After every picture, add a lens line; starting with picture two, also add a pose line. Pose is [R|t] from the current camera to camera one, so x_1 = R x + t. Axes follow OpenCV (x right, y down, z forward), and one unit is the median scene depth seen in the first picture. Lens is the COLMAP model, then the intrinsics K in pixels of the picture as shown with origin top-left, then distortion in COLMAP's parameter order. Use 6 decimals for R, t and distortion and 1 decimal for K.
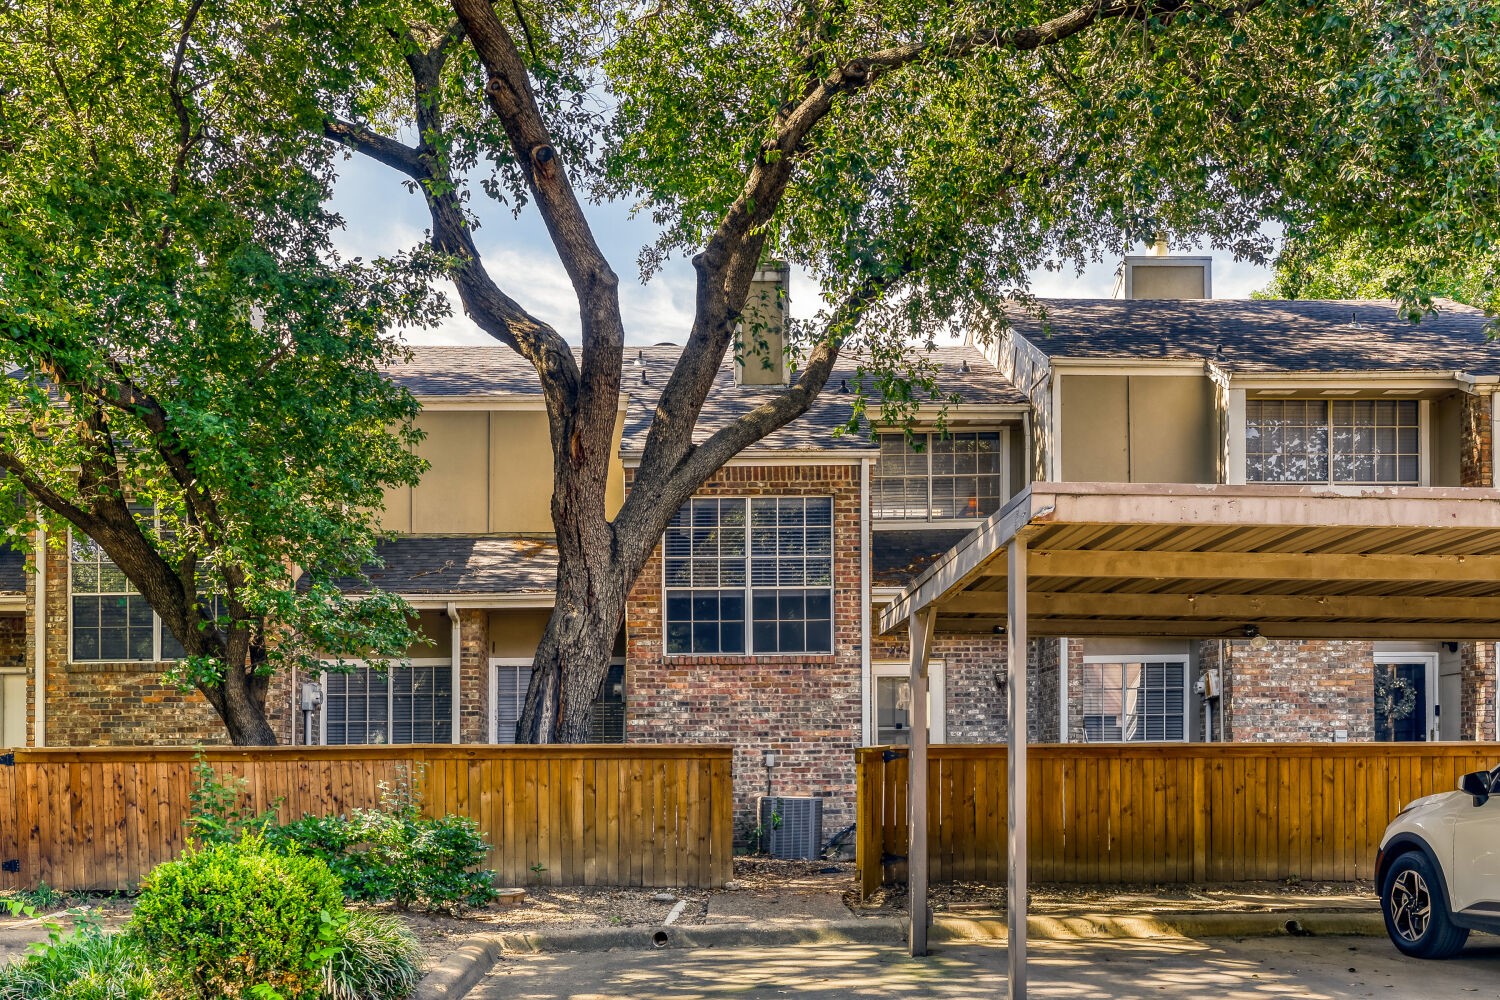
lens RADIAL K [[2392.2, 0, 750.0], [0, 2392.2, 500.0], [0, 0, 1]] dist [0.012821, -0.025335]
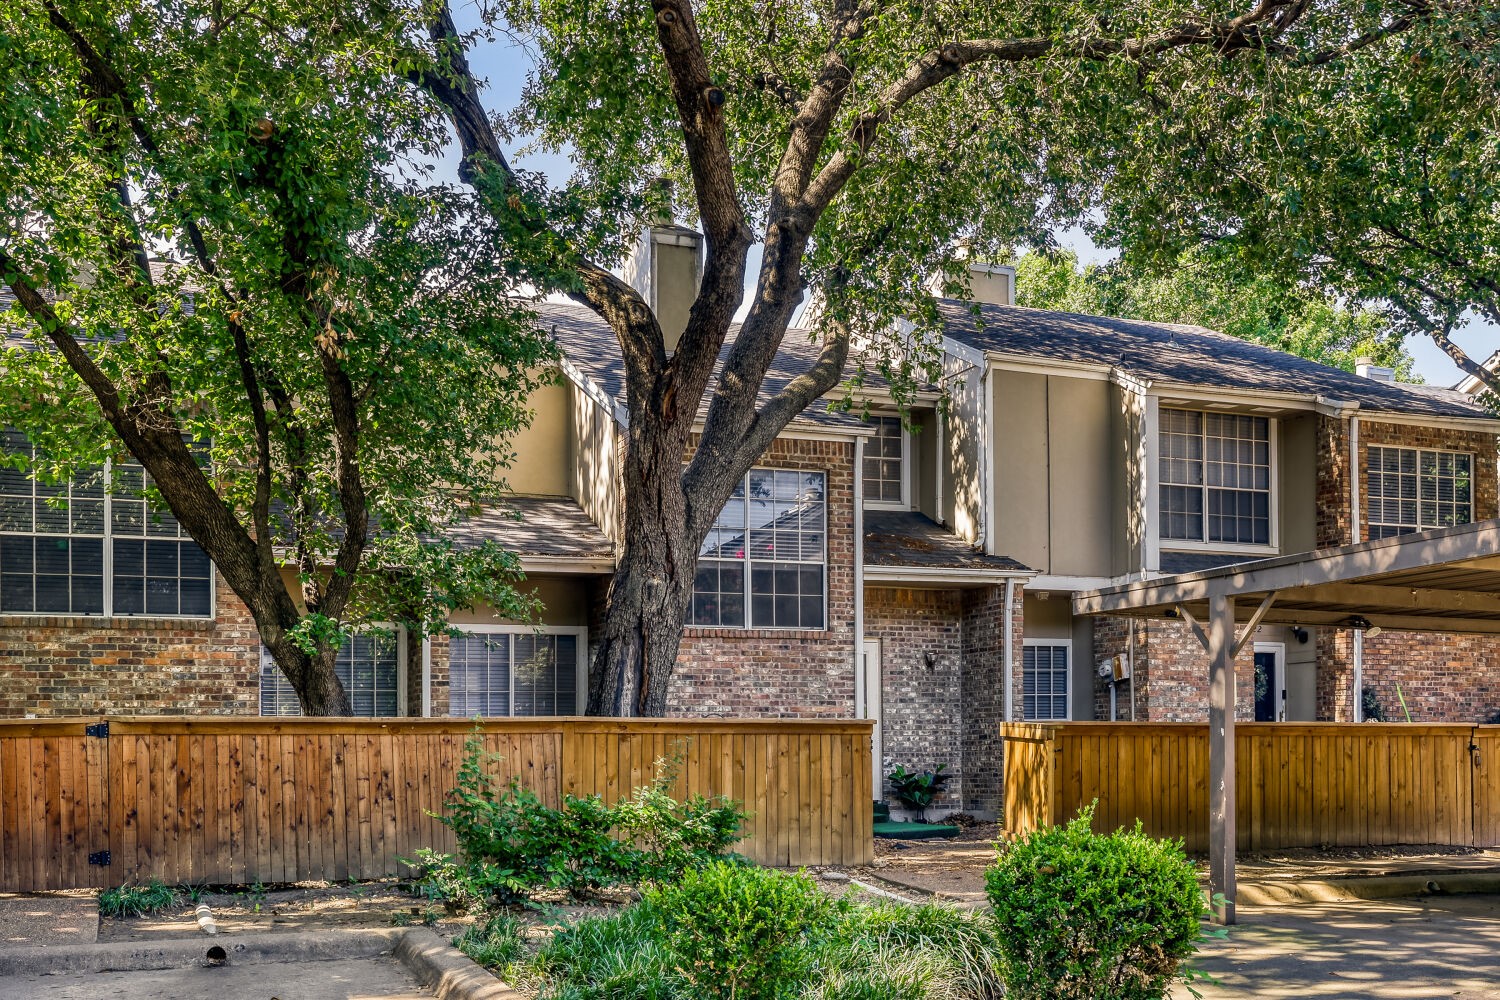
lens RADIAL K [[2392.2, 0, 750.0], [0, 2392.2, 500.0], [0, 0, 1]] dist [0.012821, -0.025335]
pose [[0.859977, 0.054818, 0.507380, -0.502727], [-0.059555, 0.998201, -0.006906, 0.019063], [-0.506845, -0.024278, 0.861695, 0.157532]]
